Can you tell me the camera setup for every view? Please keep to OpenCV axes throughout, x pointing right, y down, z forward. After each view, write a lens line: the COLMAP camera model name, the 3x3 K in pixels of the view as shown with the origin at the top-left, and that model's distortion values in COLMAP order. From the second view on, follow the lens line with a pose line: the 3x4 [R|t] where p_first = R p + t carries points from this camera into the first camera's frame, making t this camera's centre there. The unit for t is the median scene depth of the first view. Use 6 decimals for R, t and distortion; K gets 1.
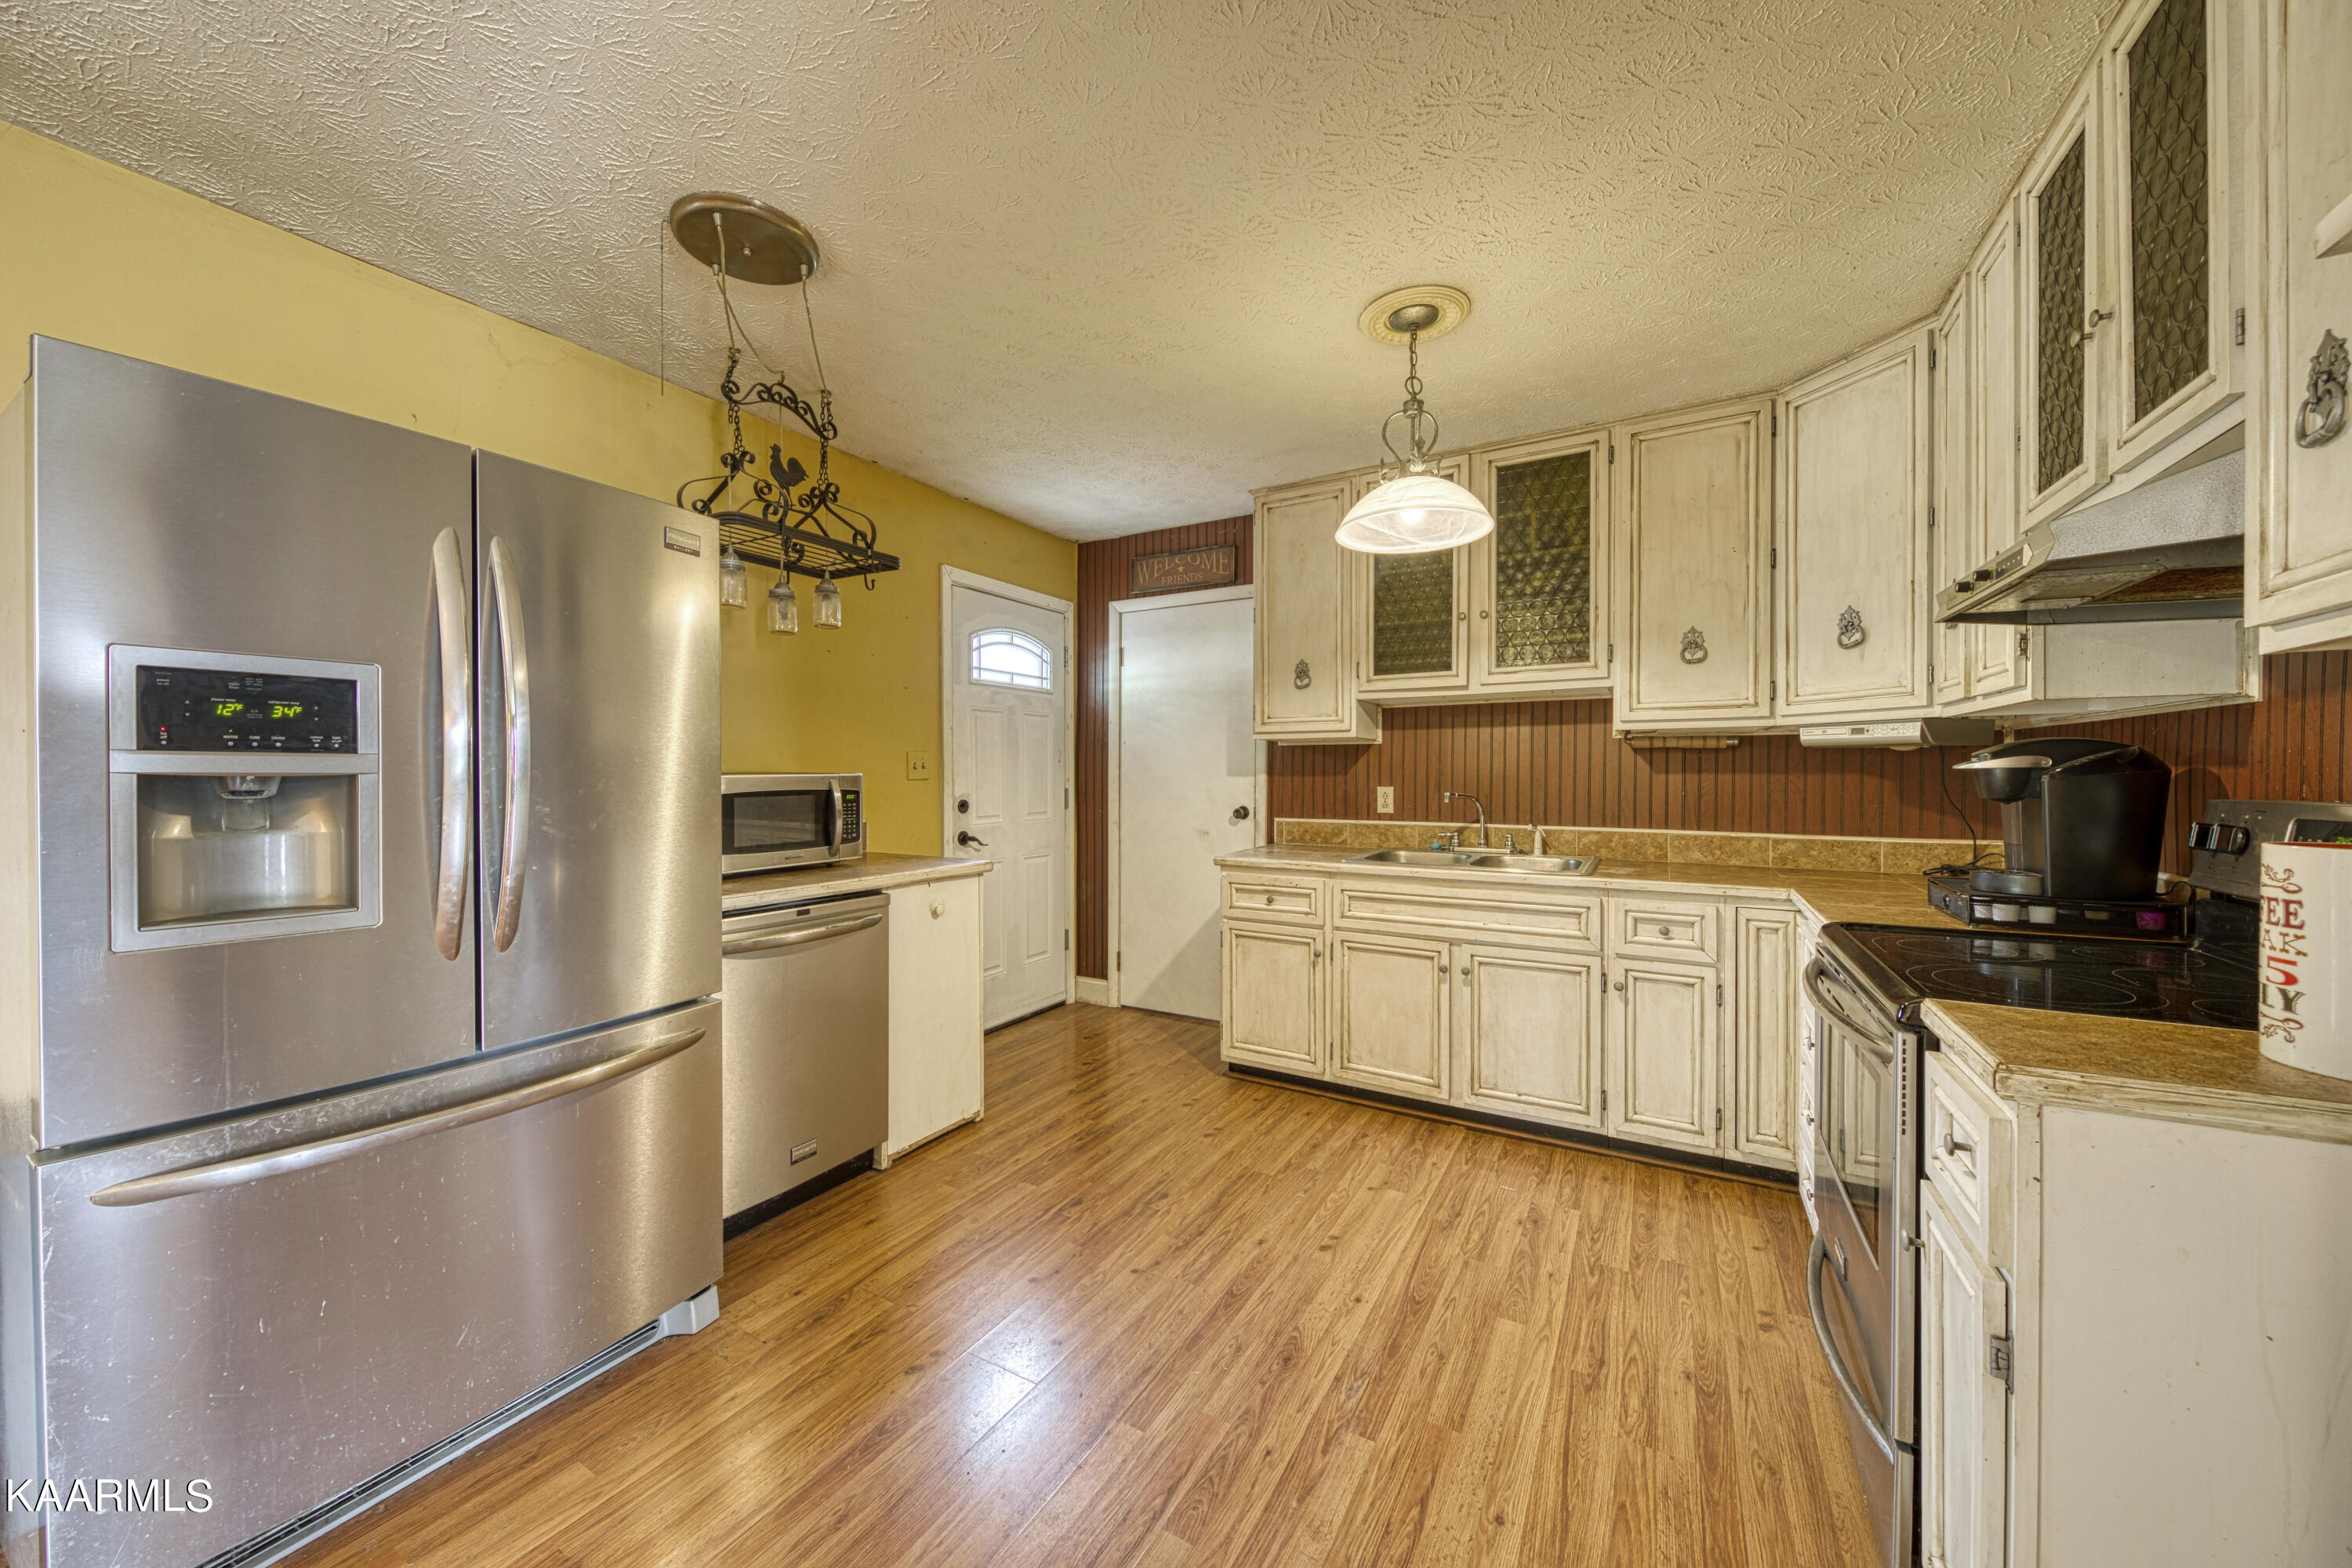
lens RADIAL K [[822.9, 0, 1176.0], [0, 822.9, 784.0], [0, 0, 1]] dist [0.013504, -0.006364]
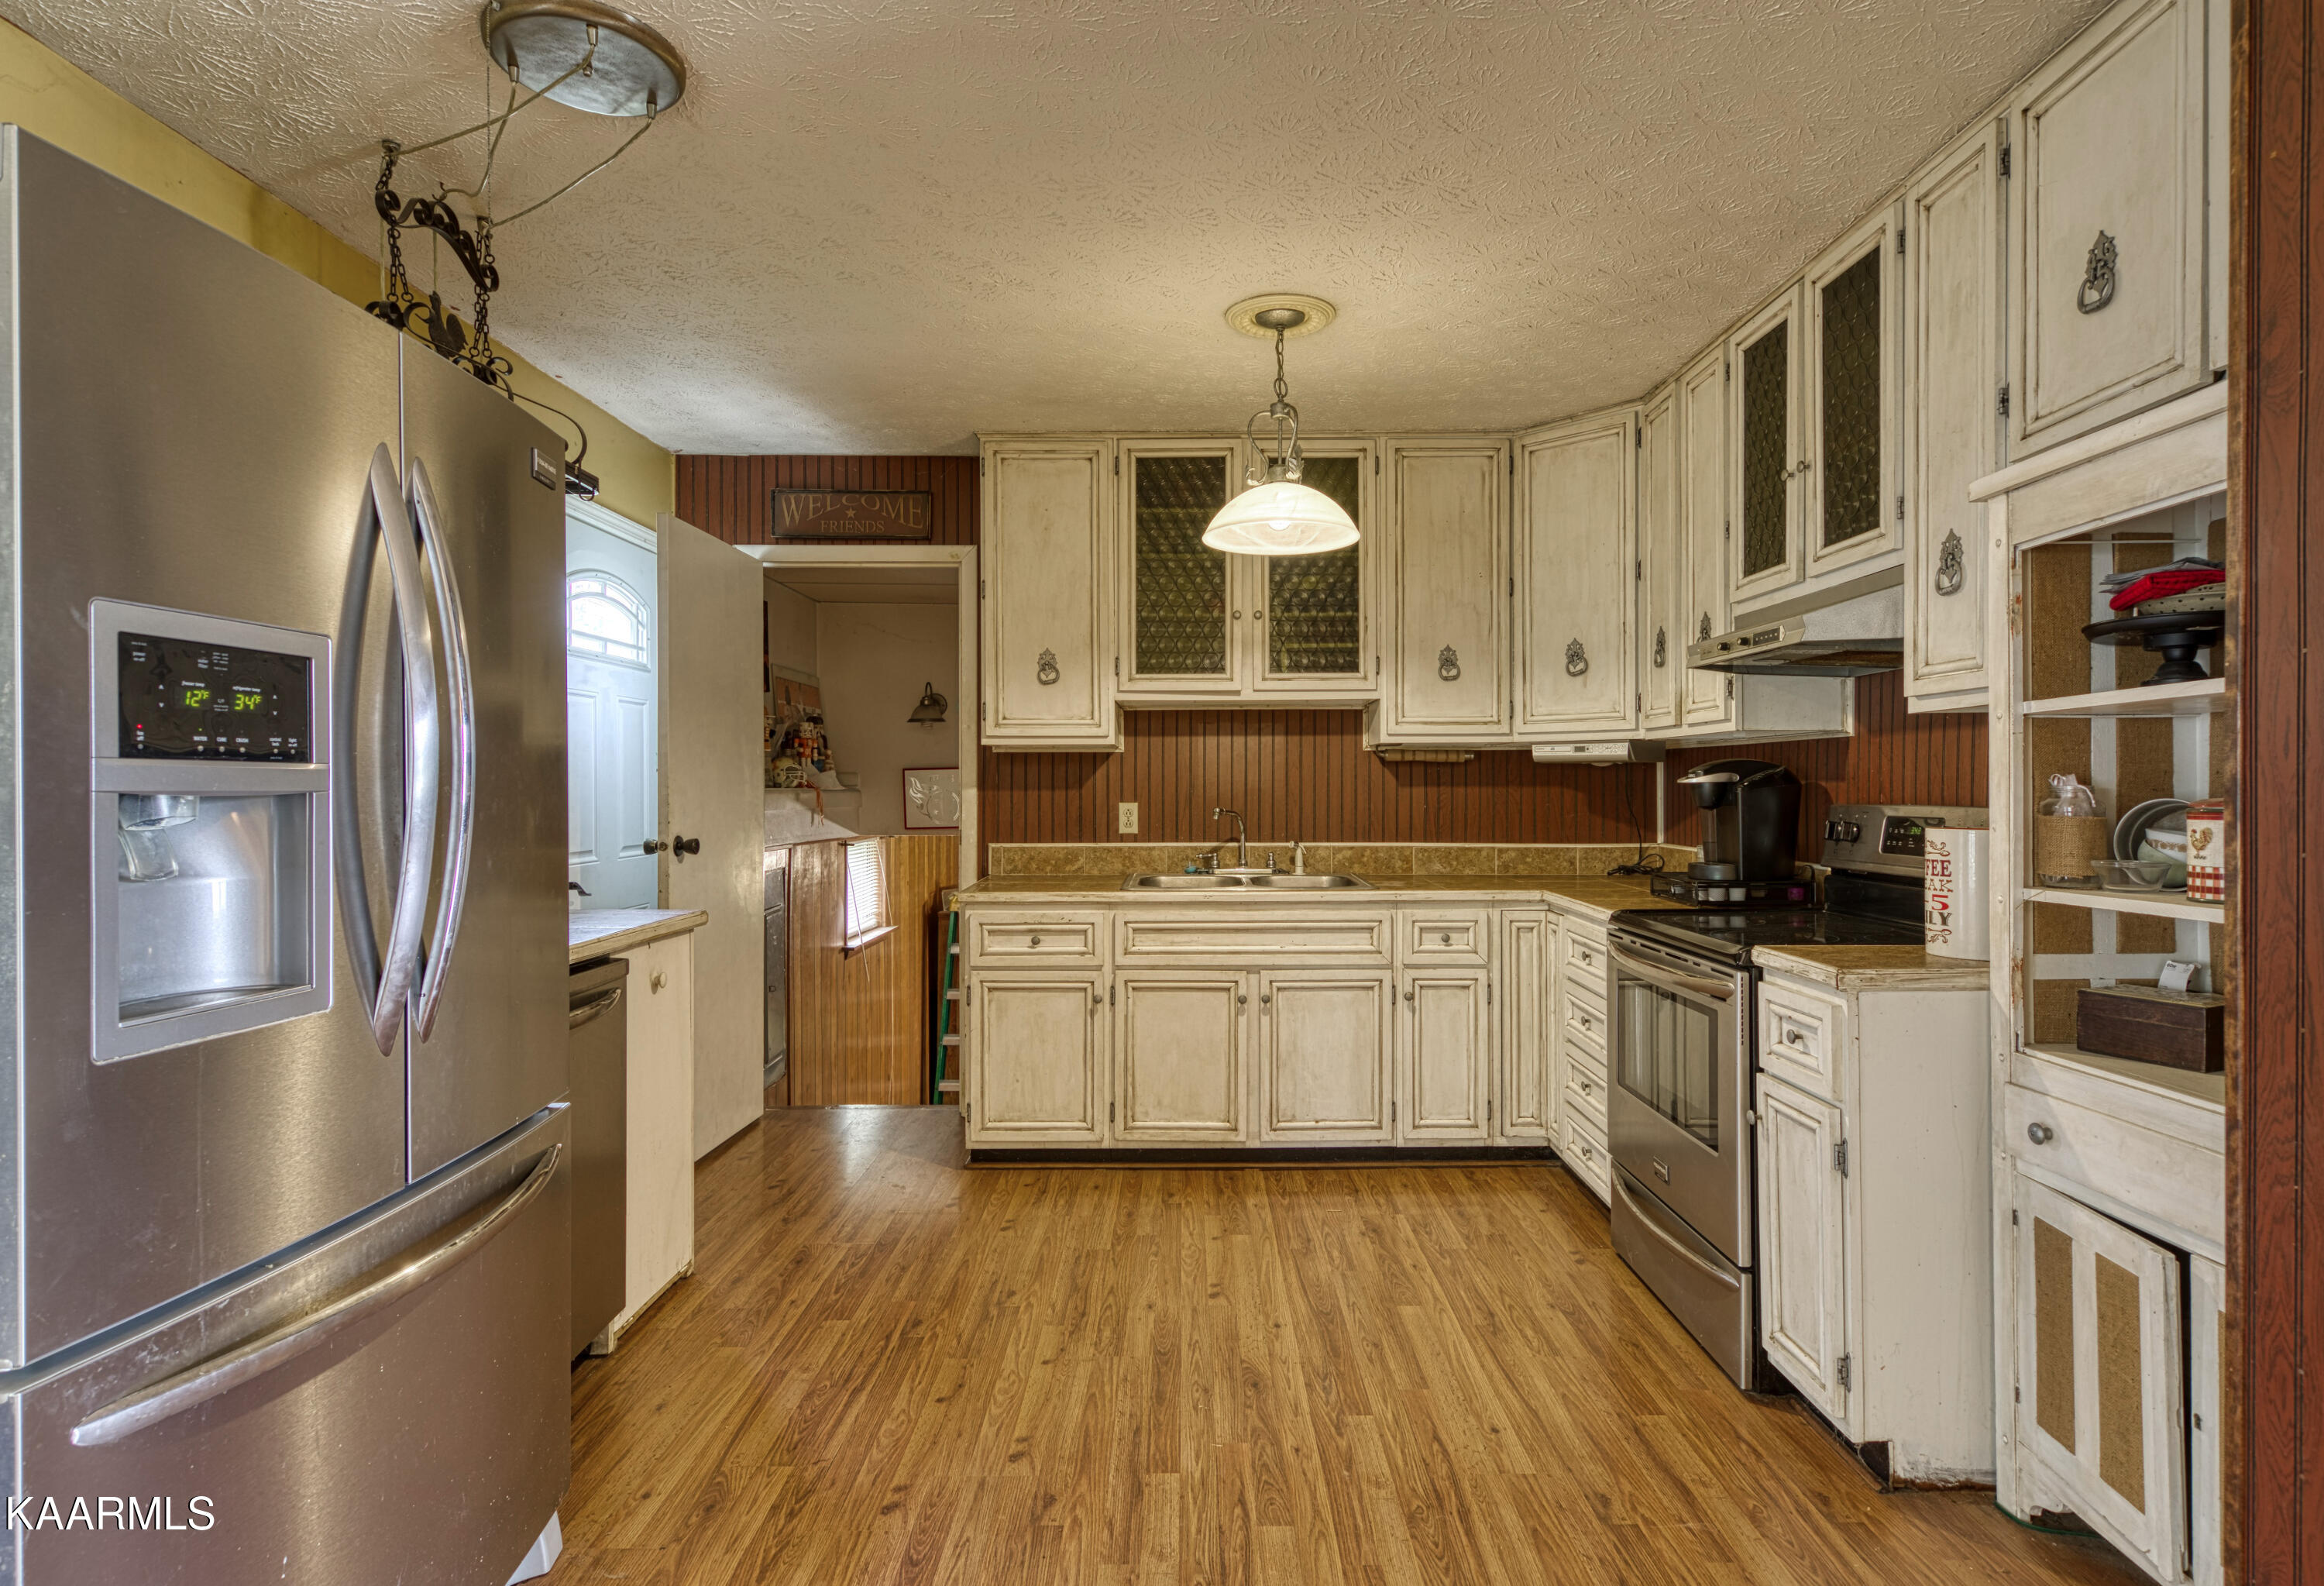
lens RADIAL K [[1194.8, 0, 1168.9], [0, 1194.8, 798.1], [0, 0, 1]] dist [0.019874, -0.000174]
pose [[0.864640, -0.006655, 0.502347, -0.443379], [0.008123, 0.999967, -0.000734, -0.000152], [-0.502325, 0.004715, 0.864666, -0.122230]]
